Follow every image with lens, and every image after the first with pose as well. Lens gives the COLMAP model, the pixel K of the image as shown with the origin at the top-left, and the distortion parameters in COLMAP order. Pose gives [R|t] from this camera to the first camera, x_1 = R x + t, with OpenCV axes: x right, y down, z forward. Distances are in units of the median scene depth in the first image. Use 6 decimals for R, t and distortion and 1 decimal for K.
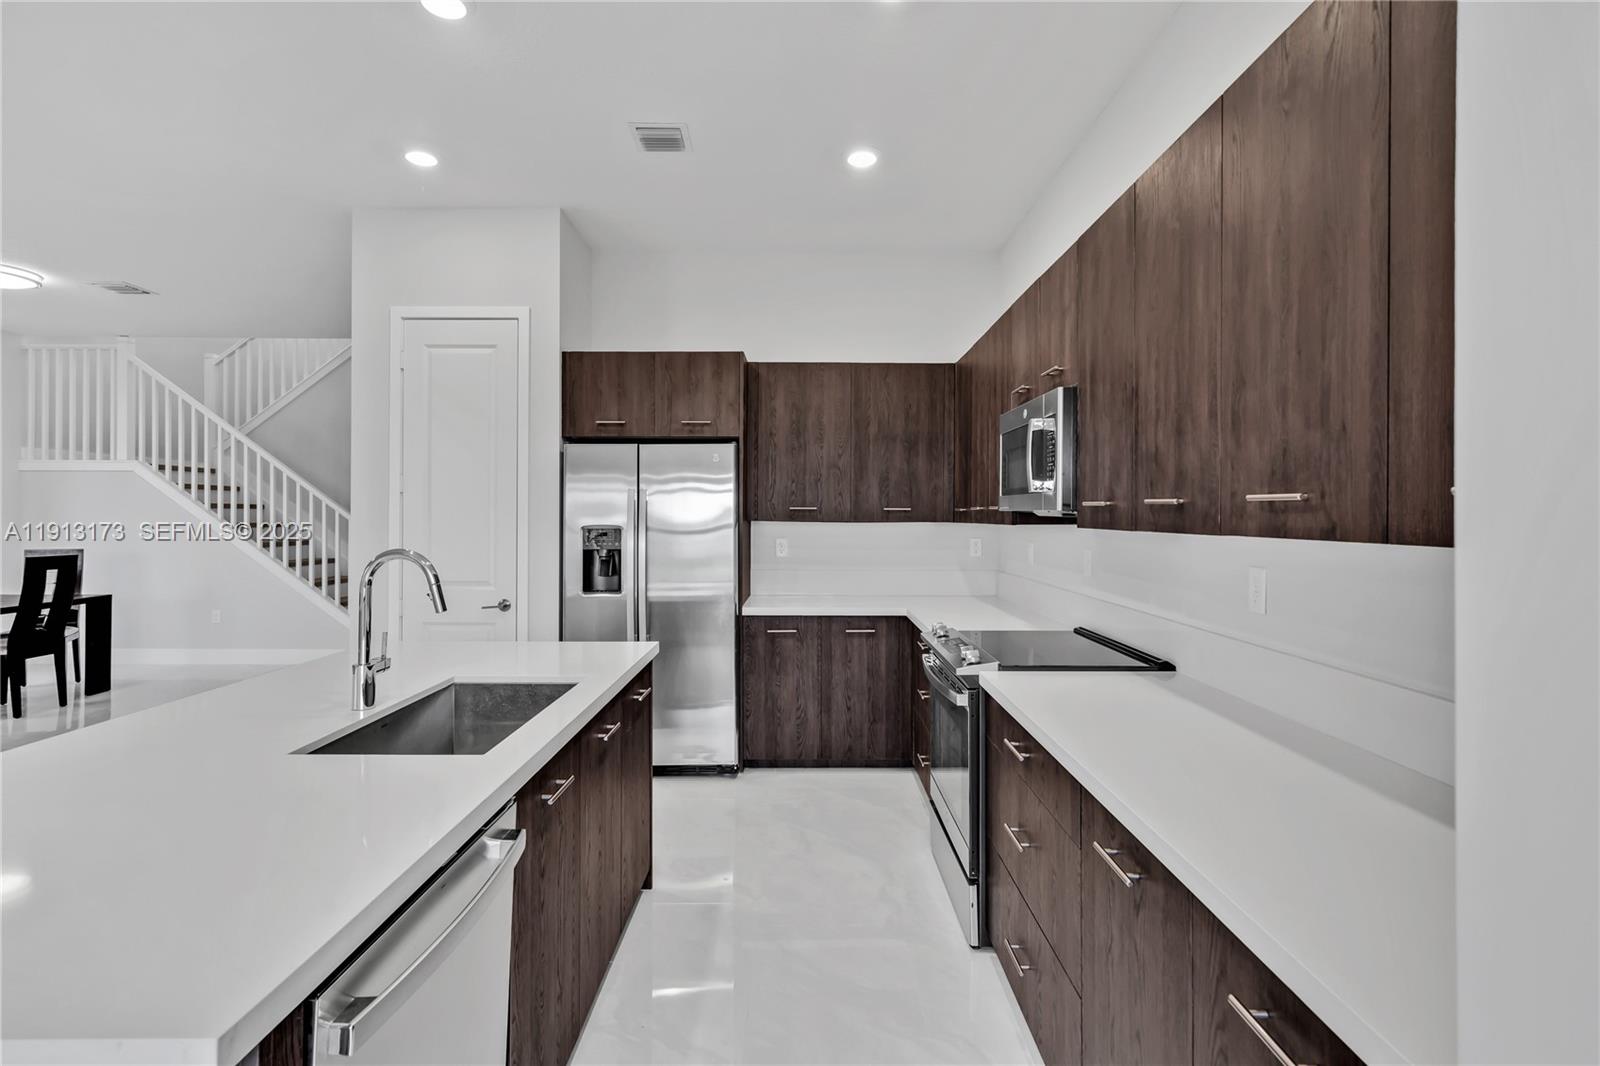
lens RADIAL K [[774.1, 0, 804.4], [0, 774.1, 513.1], [0, 0, 1]] dist [0.002199, 0.000506]
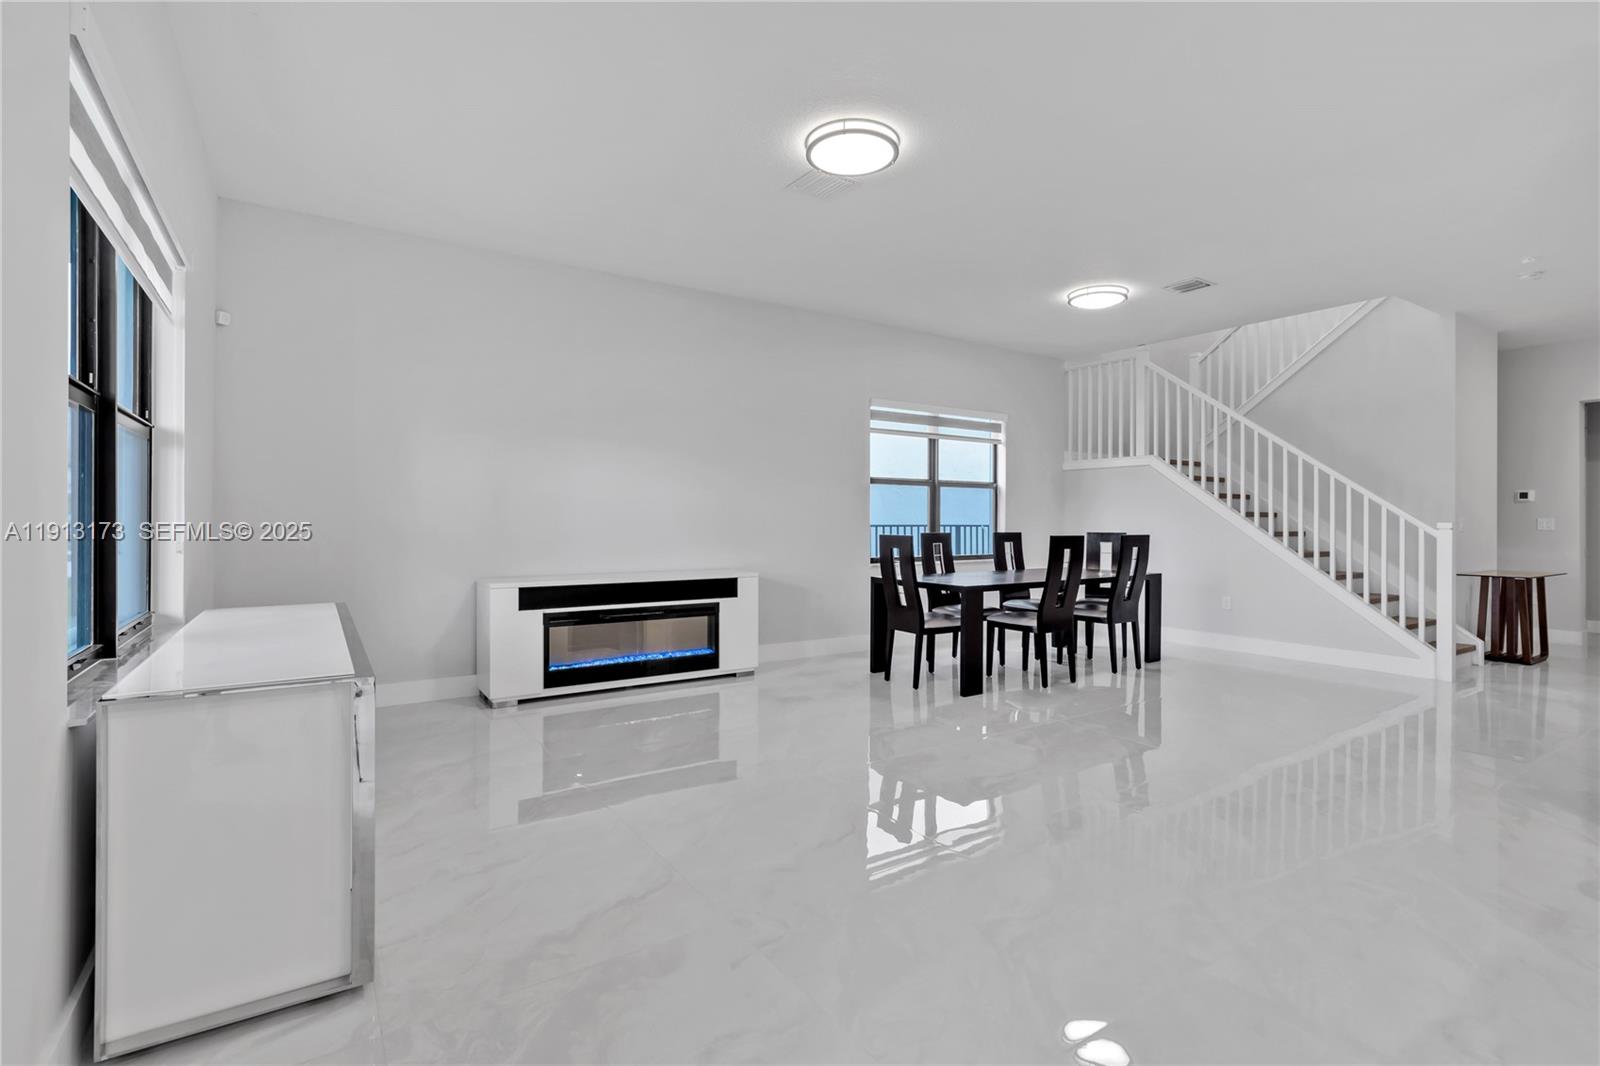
lens RADIAL K [[737.8, 0, 791.0], [0, 737.8, 514.0], [0, 0, 1]] dist [-0.003269, 0.002036]
pose [[0.553695, -0.009816, -0.832662, -0.469706], [-0.001406, 0.999918, -0.012723, 0.051984], [0.832719, 0.008216, 0.553635, -0.017203]]
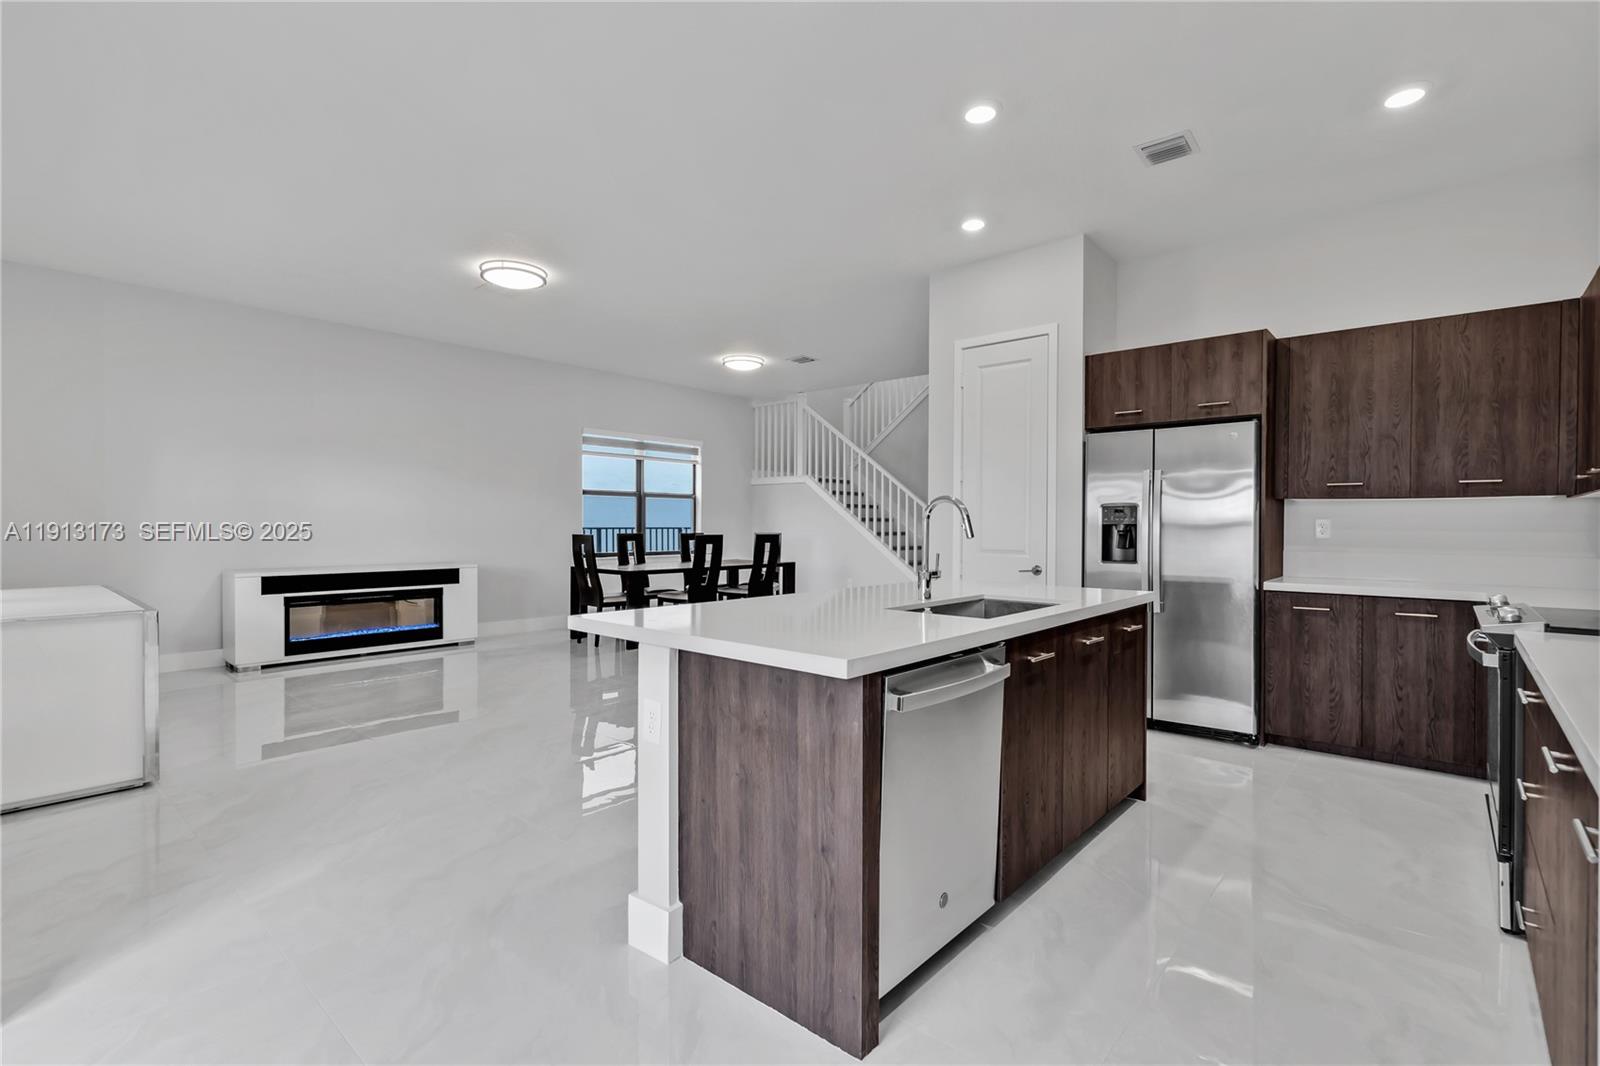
lens RADIAL K [[737.8, 0, 793.9], [0, 737.8, 527.9], [0, 0, 1]] dist [-0.003269, 0.002036]
pose [[0.748266, 0.003910, -0.663387, 0.097737], [-0.002649, 0.999992, 0.002906, 0.049145], [0.663393, -0.000417, 0.748271, -0.125872]]
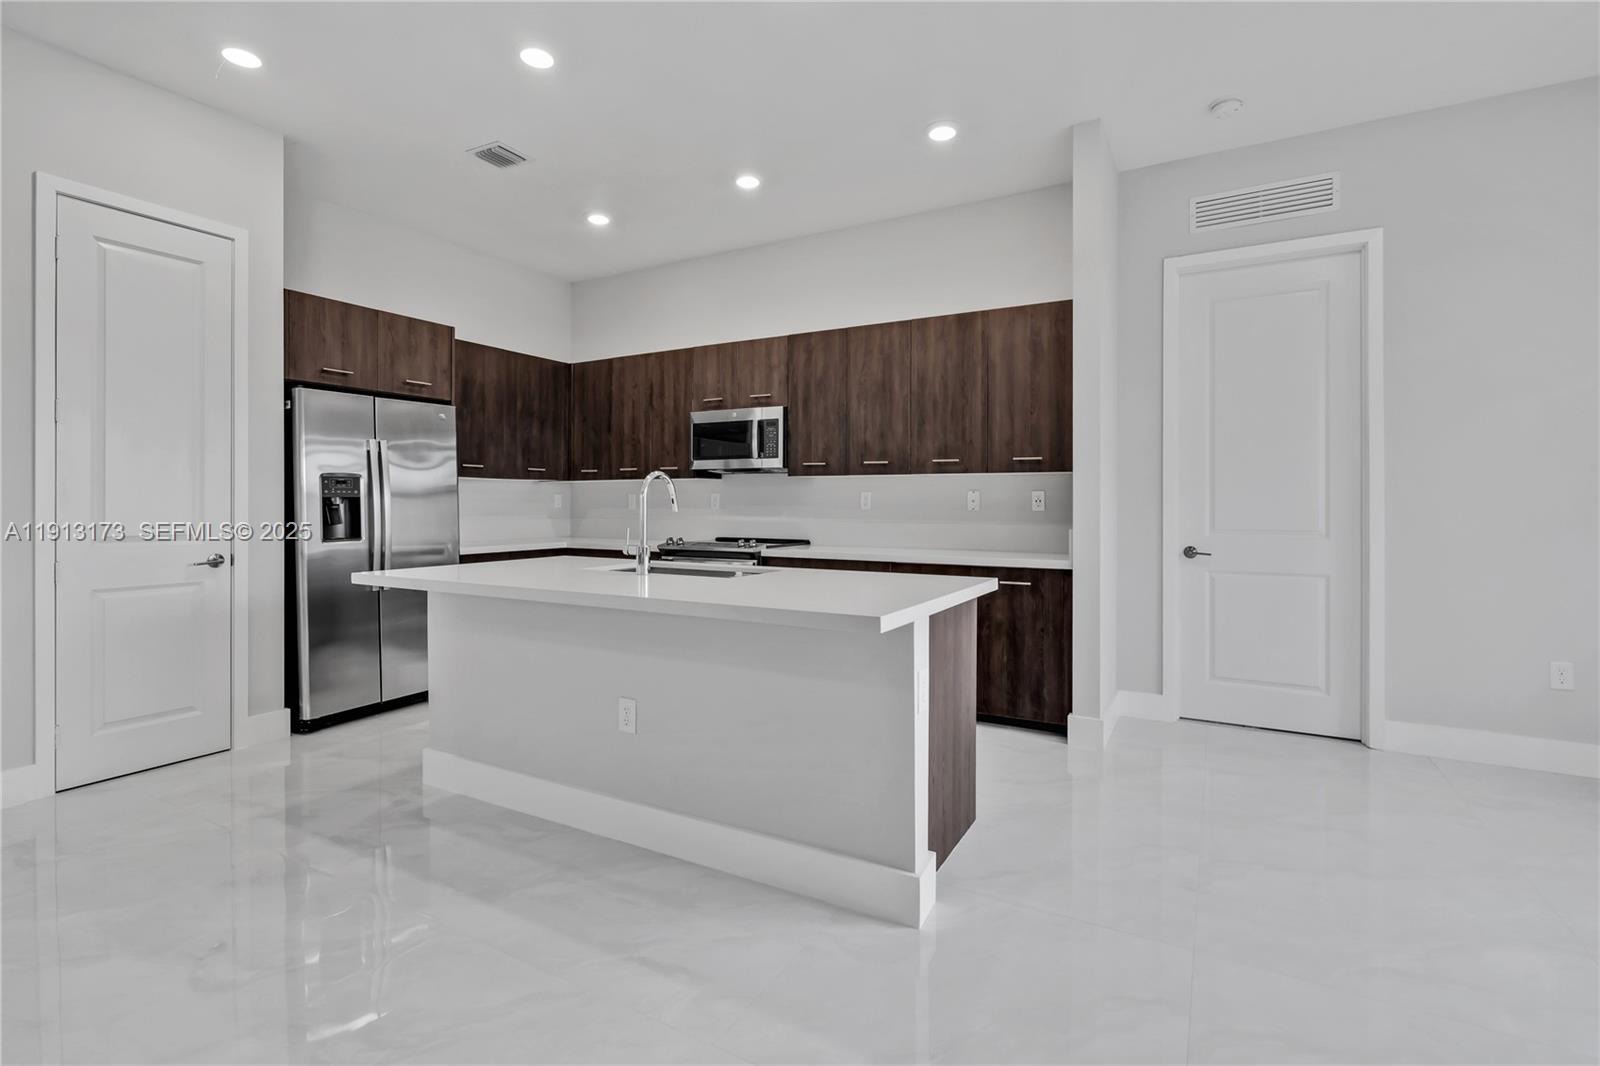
lens RADIAL K [[737.8, 0, 796.1], [0, 737.8, 504.4], [0, 0, 1]] dist [-0.003269, 0.002036]
pose [[0.489998, -0.003694, 0.871716, -0.789625], [-0.001852, 0.999984, 0.005278, 0.049151], [-0.871722, -0.004201, 0.489983, 0.012746]]
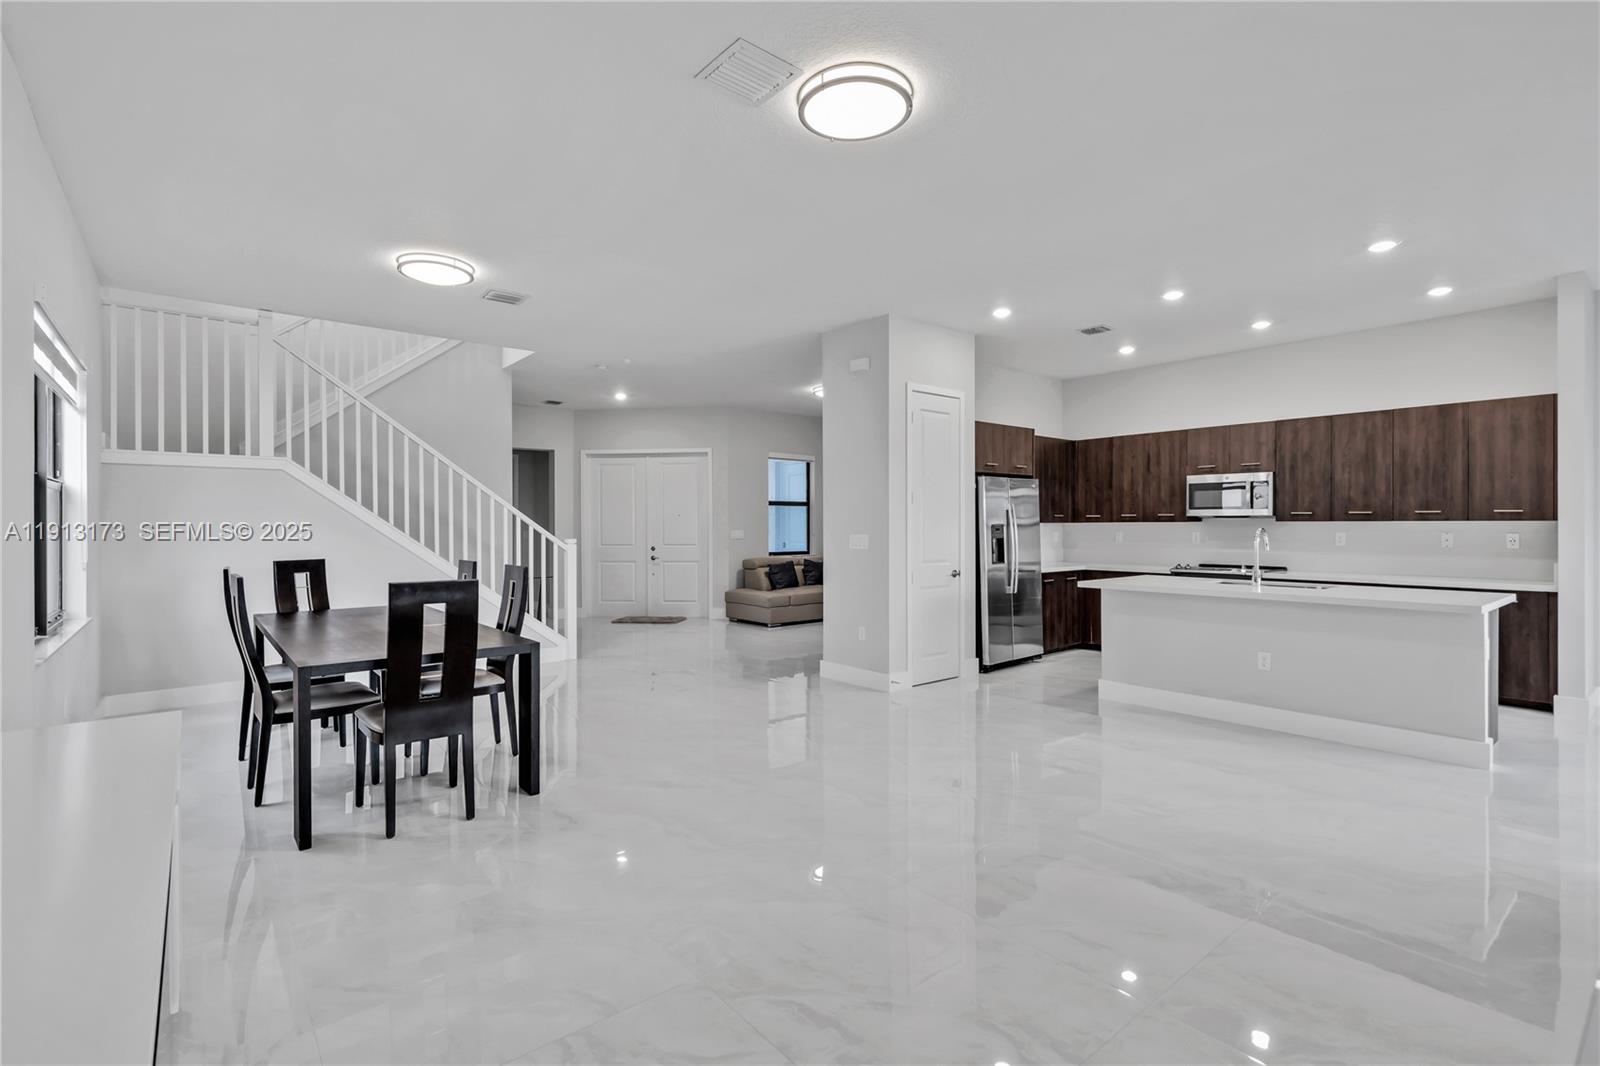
lens RADIAL K [[737.8, 0, 790.3], [0, 737.8, 526.7], [0, 0, 1]] dist [-0.003269, 0.002036]
pose [[0.773673, -0.005532, 0.633560, -1.629466], [0.002833, 0.999982, 0.005272, 0.011192], [-0.633578, -0.002284, 0.773675, 0.015796]]
